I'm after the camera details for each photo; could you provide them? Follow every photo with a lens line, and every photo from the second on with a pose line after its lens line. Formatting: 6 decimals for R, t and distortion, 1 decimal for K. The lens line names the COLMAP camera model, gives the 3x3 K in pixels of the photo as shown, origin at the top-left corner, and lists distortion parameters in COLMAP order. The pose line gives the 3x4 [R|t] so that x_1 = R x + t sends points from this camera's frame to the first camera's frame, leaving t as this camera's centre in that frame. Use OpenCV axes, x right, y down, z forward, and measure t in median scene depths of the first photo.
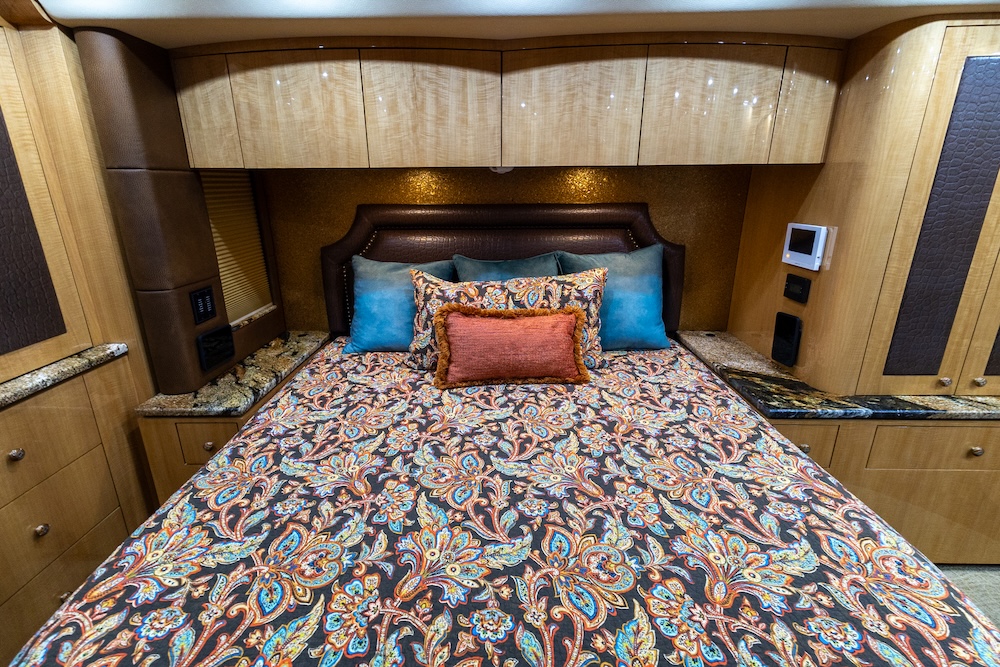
lens RADIAL K [[453.7, 0, 465.8], [0, 453.7, 283.4], [0, 0, 1]] dist [0.018108, -0.003232]
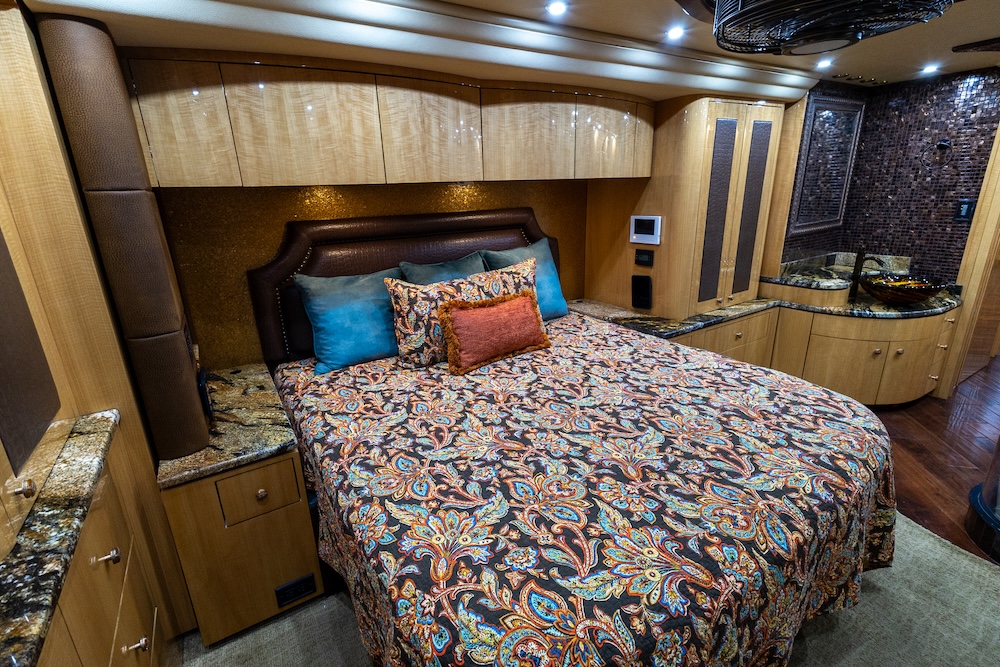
lens RADIAL K [[453.7, 0, 465.8], [0, 453.7, 283.4], [0, 0, 1]] dist [0.018108, -0.003232]
pose [[0.850652, -0.127912, 0.509931, -0.612104], [0.141277, 0.989889, 0.012632, -0.008333], [-0.506391, 0.061297, 0.860122, -0.003030]]
